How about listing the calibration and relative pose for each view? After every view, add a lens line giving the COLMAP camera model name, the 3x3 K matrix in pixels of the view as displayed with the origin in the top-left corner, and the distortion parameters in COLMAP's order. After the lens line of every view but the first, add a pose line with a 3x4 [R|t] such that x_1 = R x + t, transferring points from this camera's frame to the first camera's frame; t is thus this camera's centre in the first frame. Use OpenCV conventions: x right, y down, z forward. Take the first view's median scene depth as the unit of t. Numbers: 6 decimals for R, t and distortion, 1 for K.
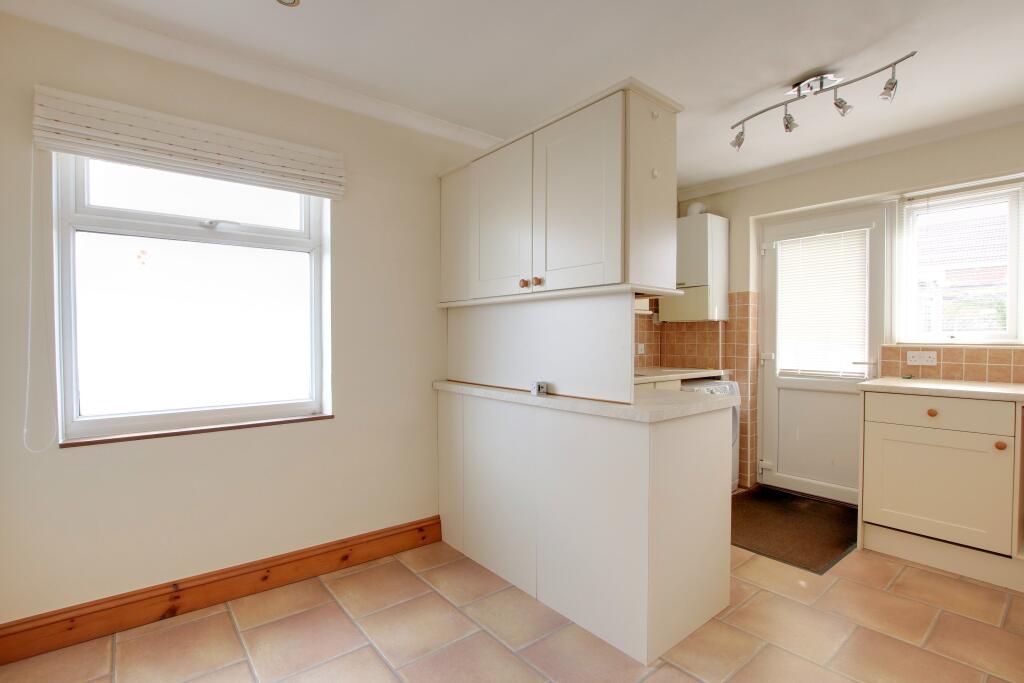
lens RADIAL K [[483.0, 0, 517.9], [0, 483.0, 347.2], [0, 0, 1]] dist [-0.037598, 0.006734]
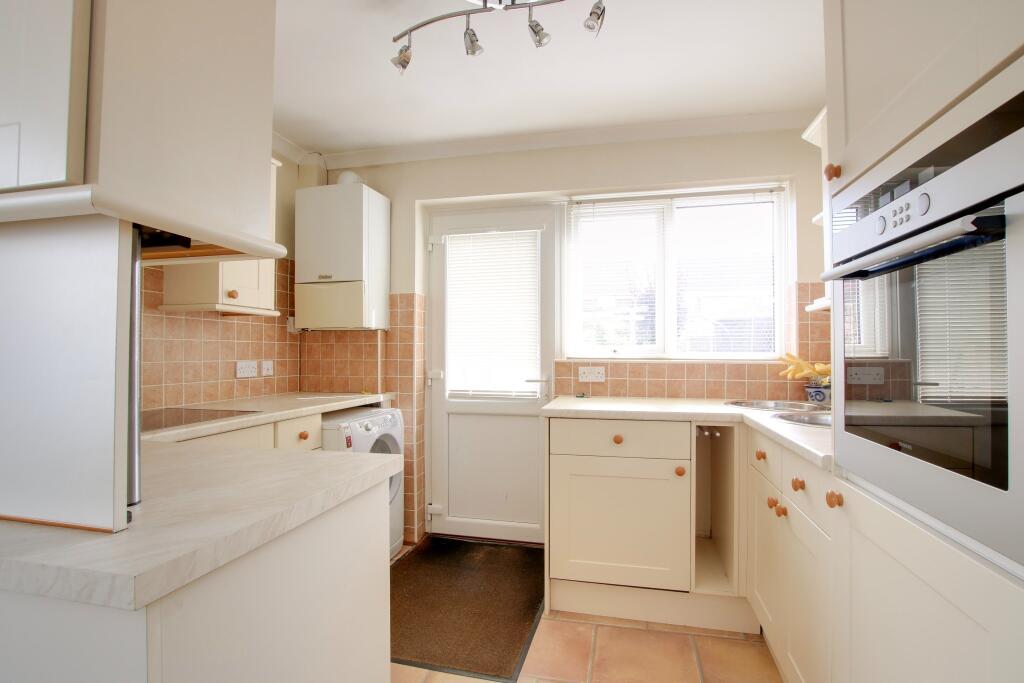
lens RADIAL K [[483.0, 0, 517.9], [0, 483.0, 347.2], [0, 0, 1]] dist [-0.037598, 0.006734]
pose [[0.787687, 0.009794, 0.615998, 0.130295], [0.010494, 0.999515, -0.029311, -0.002402], [-0.615986, 0.029553, 0.787202, 0.274959]]
